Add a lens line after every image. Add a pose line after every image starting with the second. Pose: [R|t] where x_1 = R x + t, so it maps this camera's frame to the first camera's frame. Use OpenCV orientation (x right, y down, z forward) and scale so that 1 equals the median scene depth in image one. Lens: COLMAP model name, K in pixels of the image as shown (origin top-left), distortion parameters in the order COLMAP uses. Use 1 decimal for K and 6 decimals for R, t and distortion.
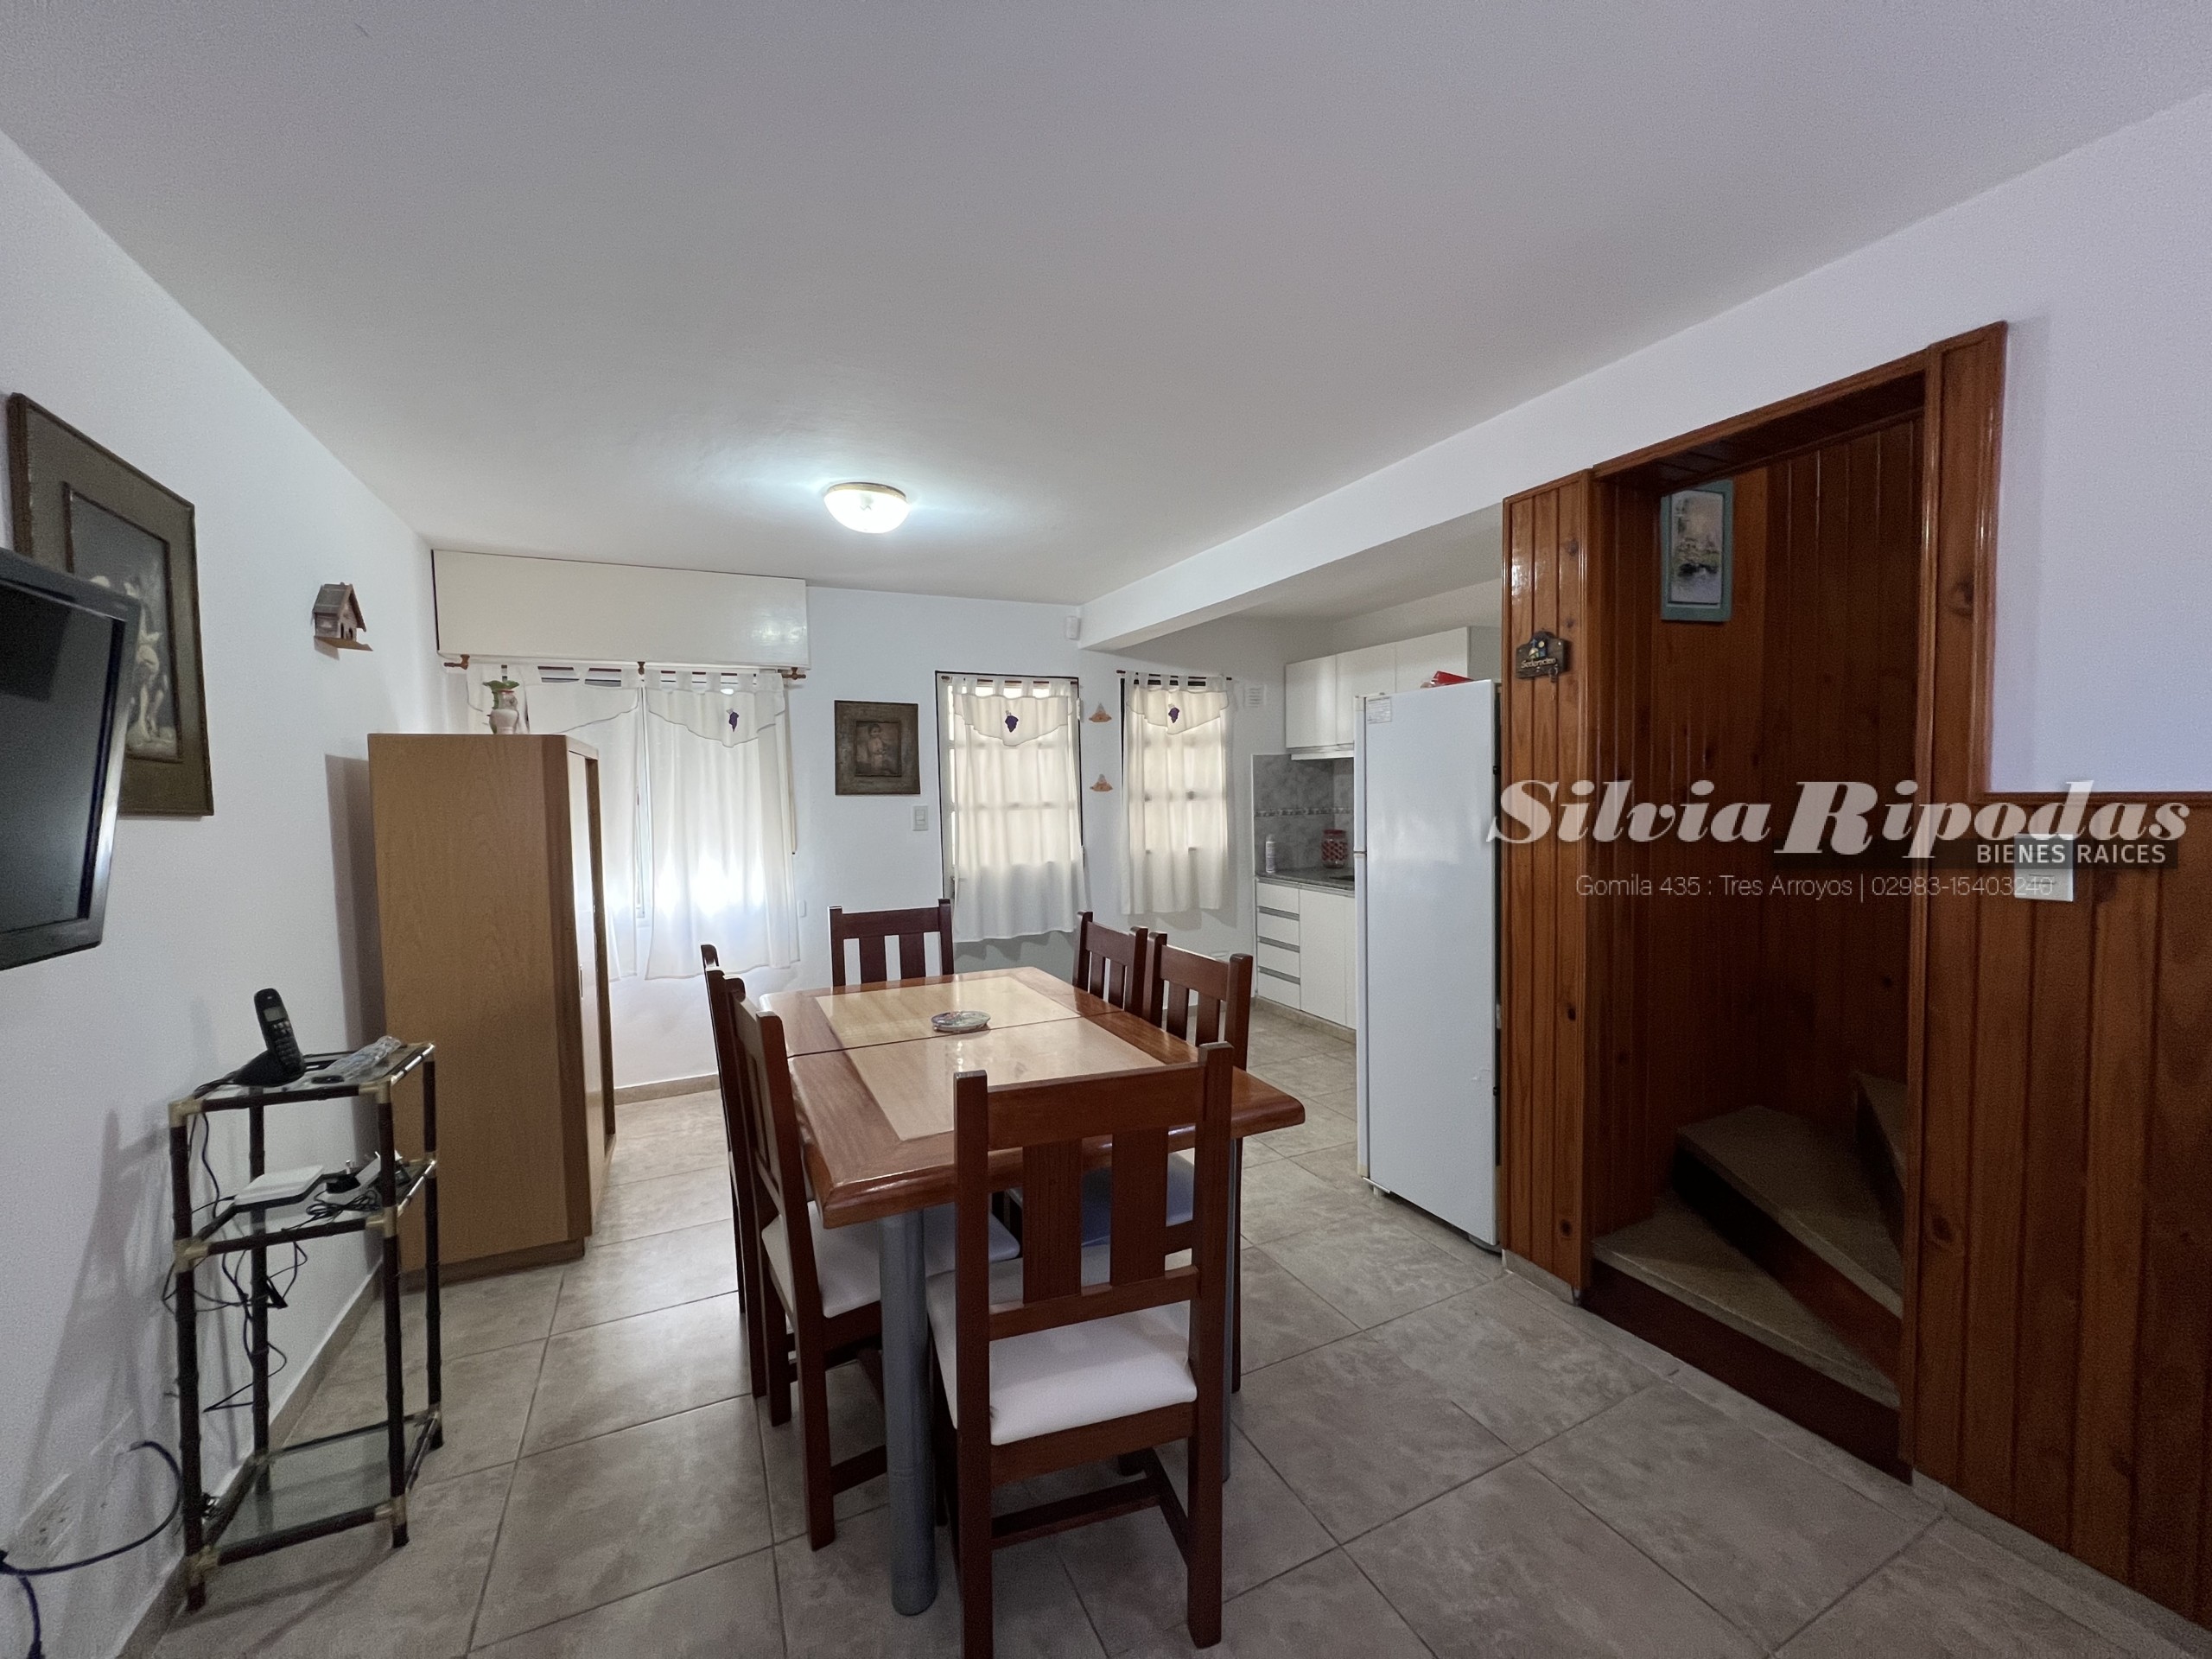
lens RADIAL K [[878.1, 0, 1106.0], [0, 878.1, 829.5], [0, 0, 1]] dist [-0.000320, -0.000022]
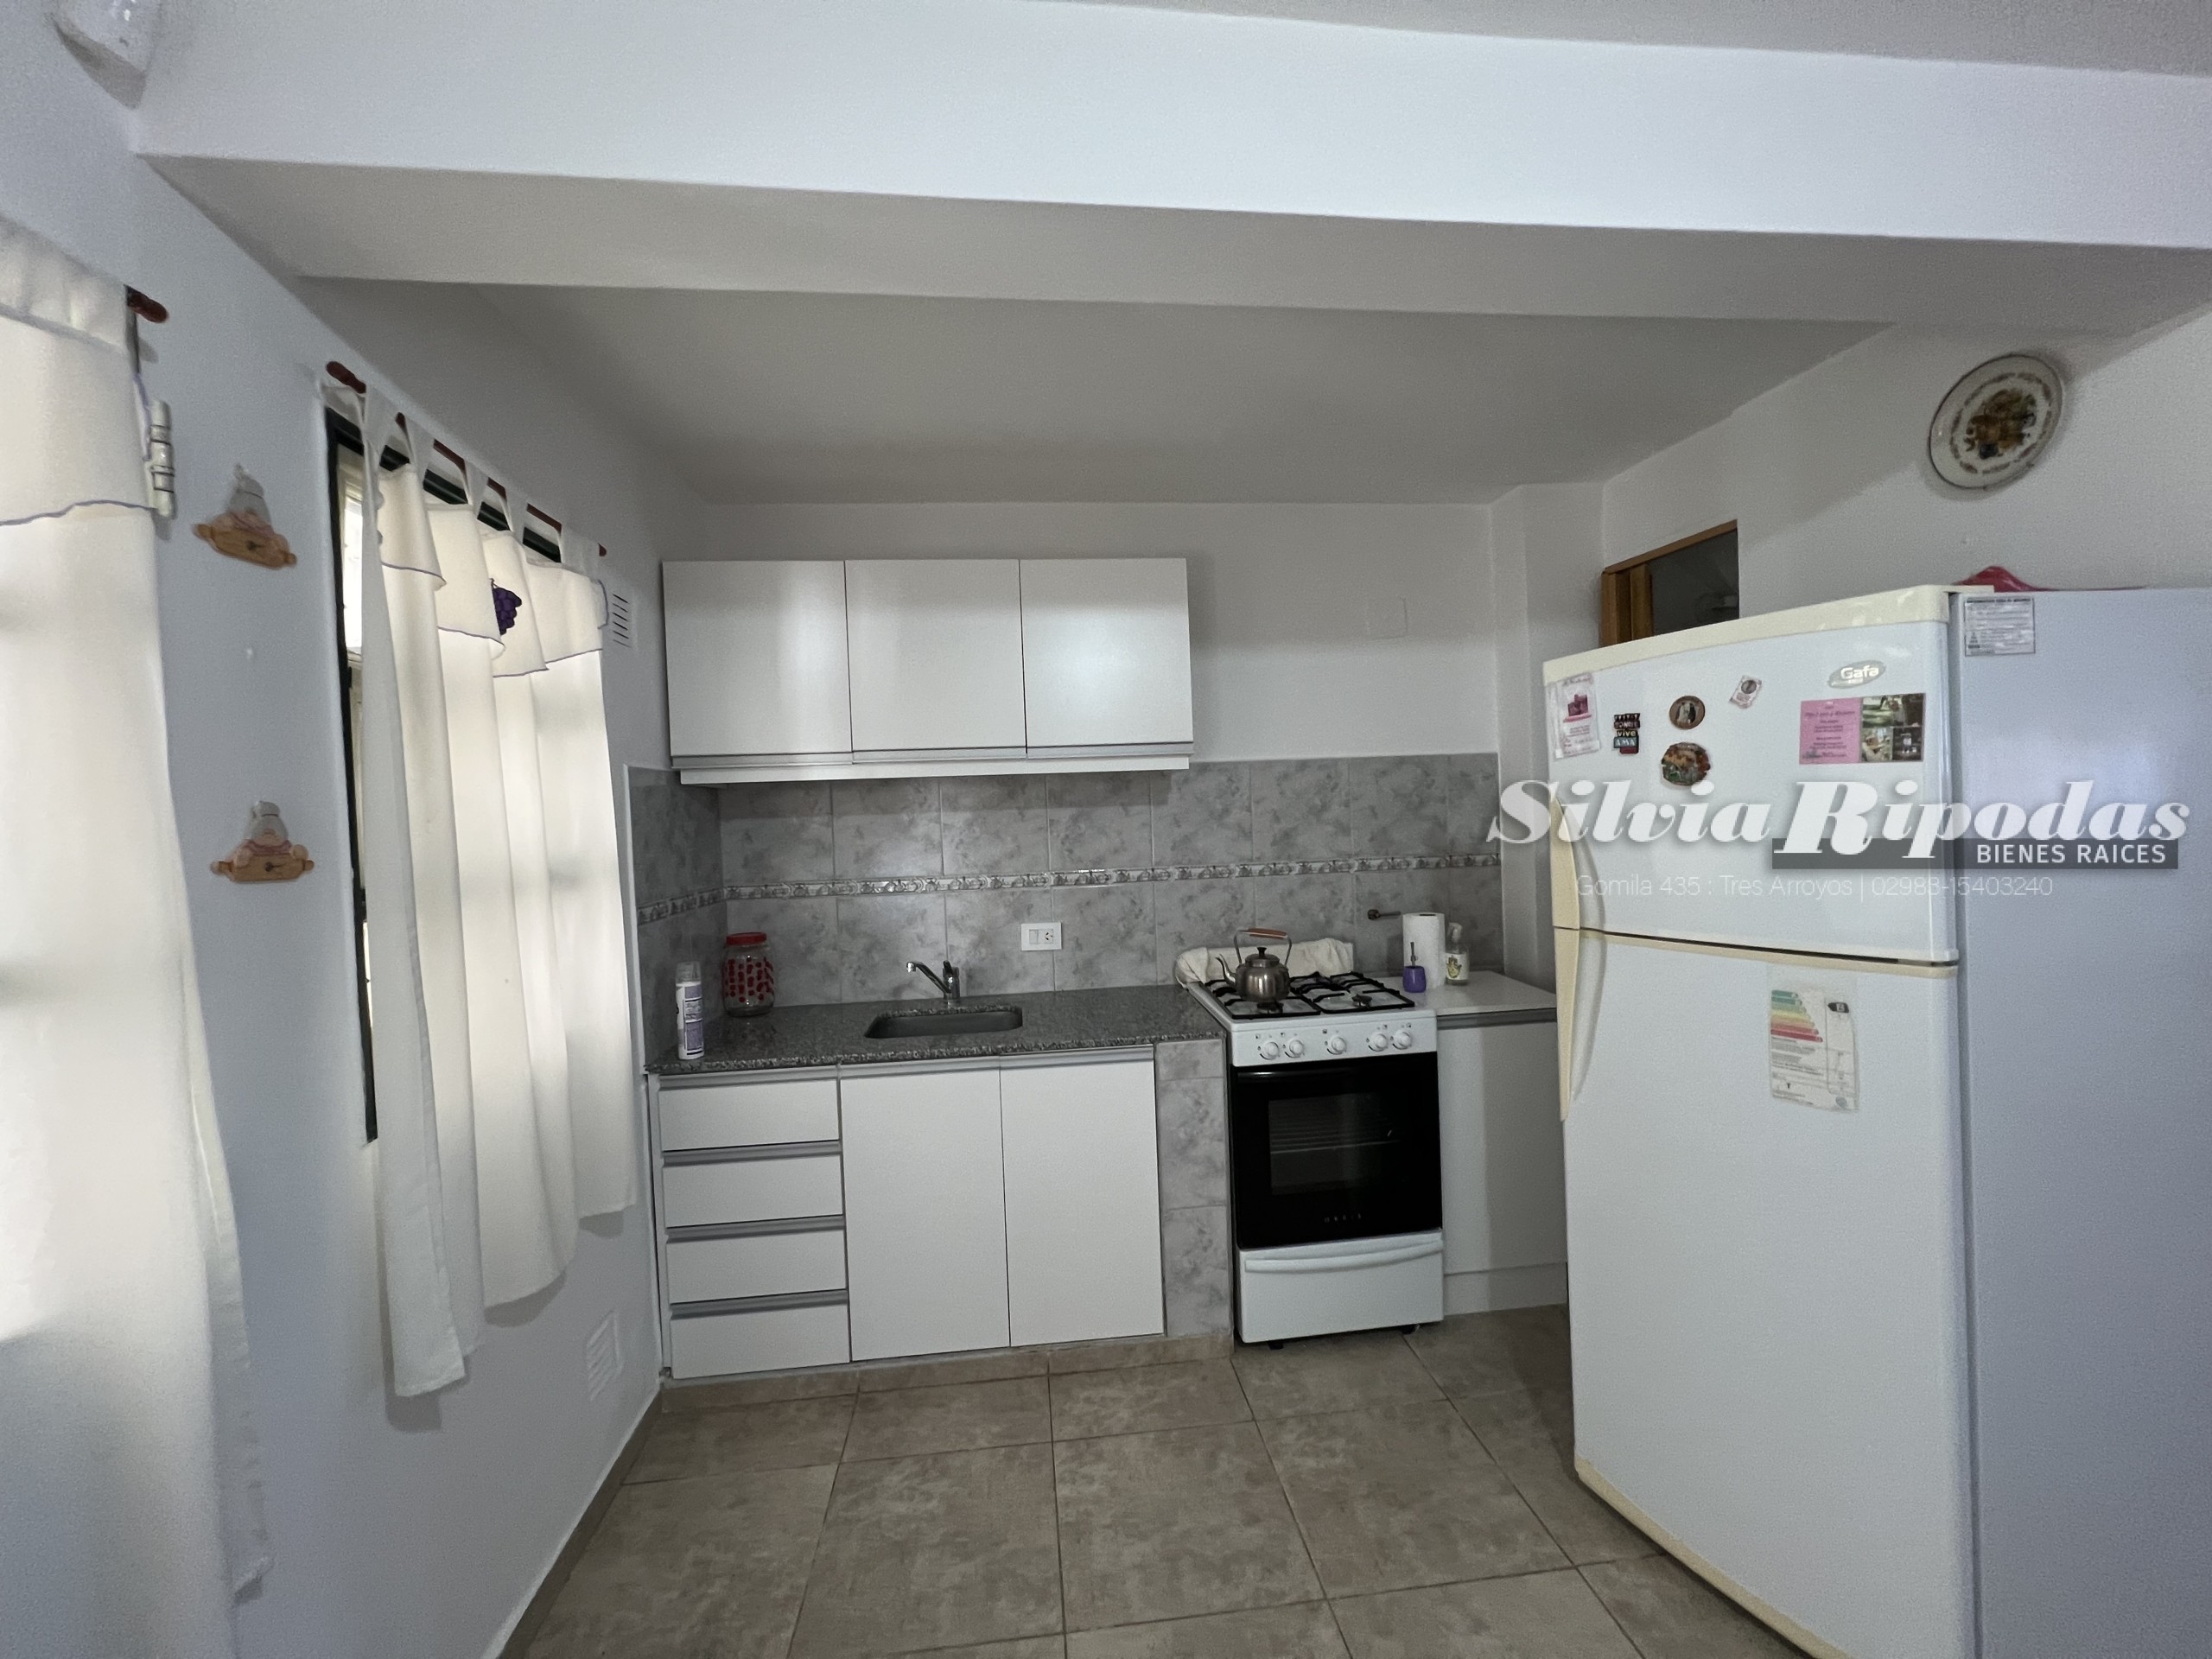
lens RADIAL K [[878.1, 0, 1106.0], [0, 878.1, 829.5], [0, 0, 1]] dist [-0.000320, -0.000022]
pose [[0.318775, -0.009227, 0.947785, -0.141819], [0.075216, 0.997045, -0.015592, -0.037180], [-0.944841, 0.076259, 0.318527, 0.726588]]
